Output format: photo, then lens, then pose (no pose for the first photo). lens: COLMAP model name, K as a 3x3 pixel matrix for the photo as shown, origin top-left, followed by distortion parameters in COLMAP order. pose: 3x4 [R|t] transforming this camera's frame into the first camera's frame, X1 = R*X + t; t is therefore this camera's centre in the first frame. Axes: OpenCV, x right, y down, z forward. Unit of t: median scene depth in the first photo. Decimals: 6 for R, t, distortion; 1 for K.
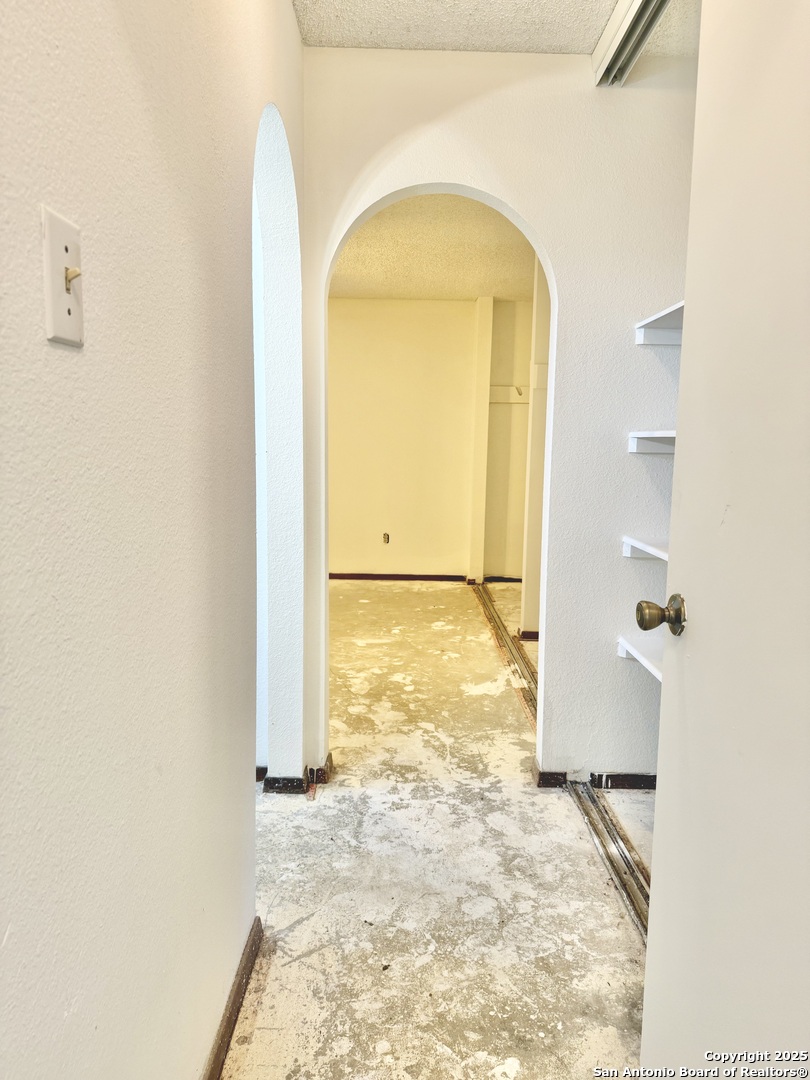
lens RADIAL K [[760.6, 0, 404.6], [0, 760.6, 543.3], [0, 0, 1]] dist [0.030639, -0.028042]
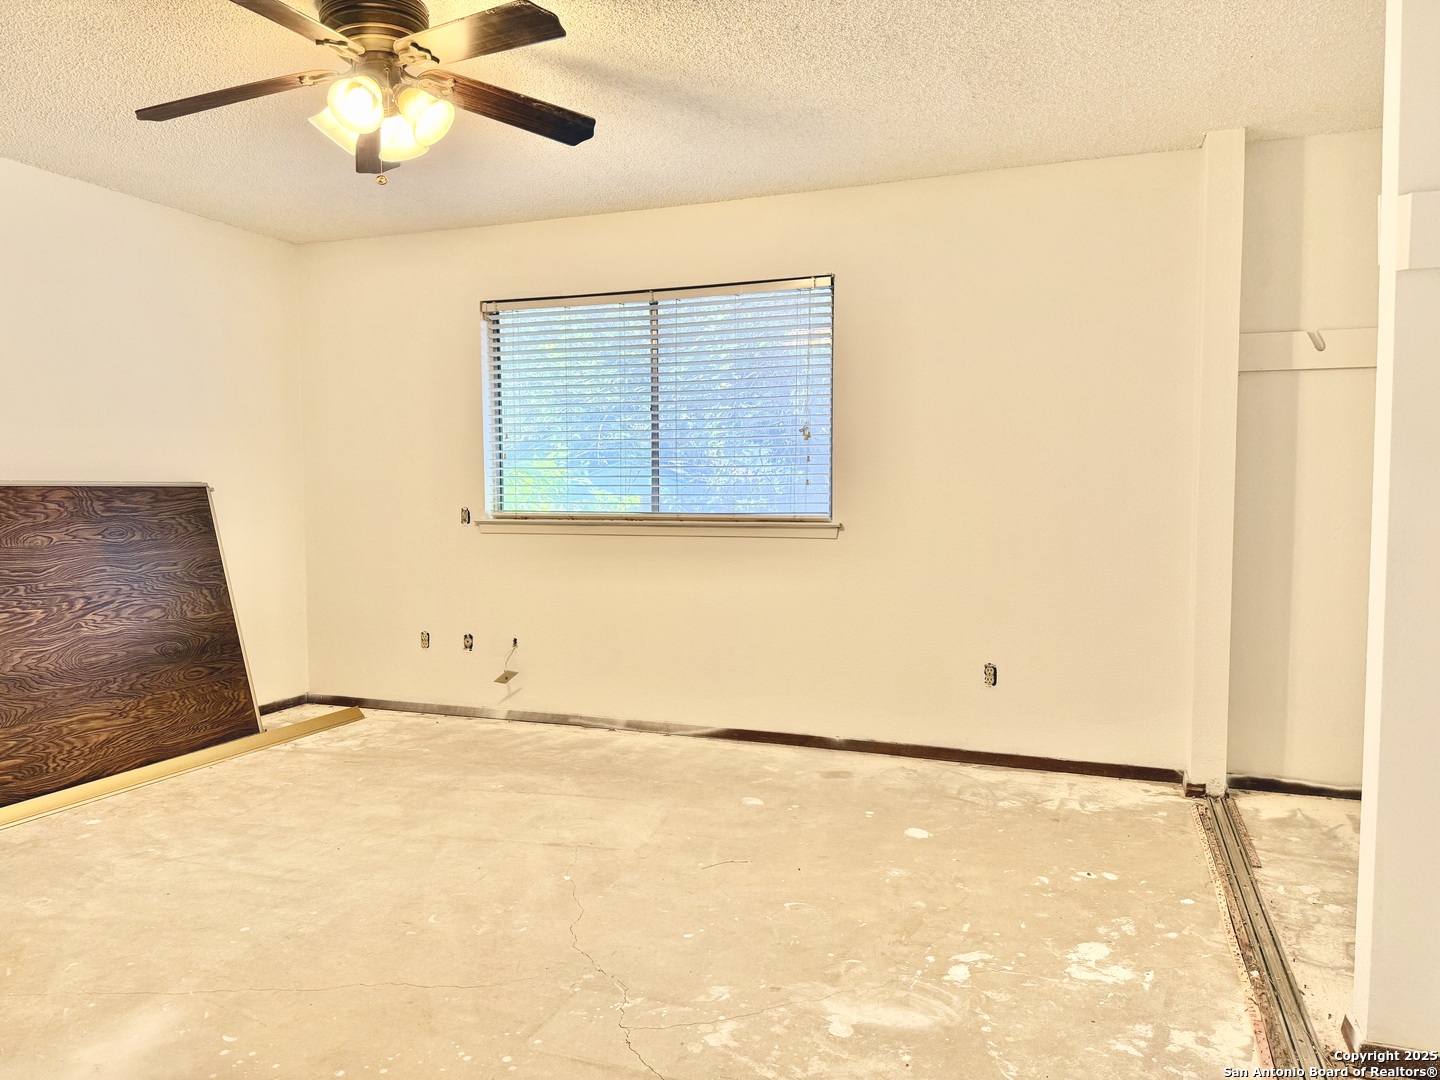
lens RADIAL K [[1014.2, 0, 715.7], [0, 1014.2, 526.0], [0, 0, 1]] dist [0.030639, -0.028042]
pose [[0.934677, 0.000339, -0.355497, 0.053313], [-0.032786, 0.995820, -0.085250, -0.052739], [0.353982, 0.091337, 0.930781, 0.480665]]
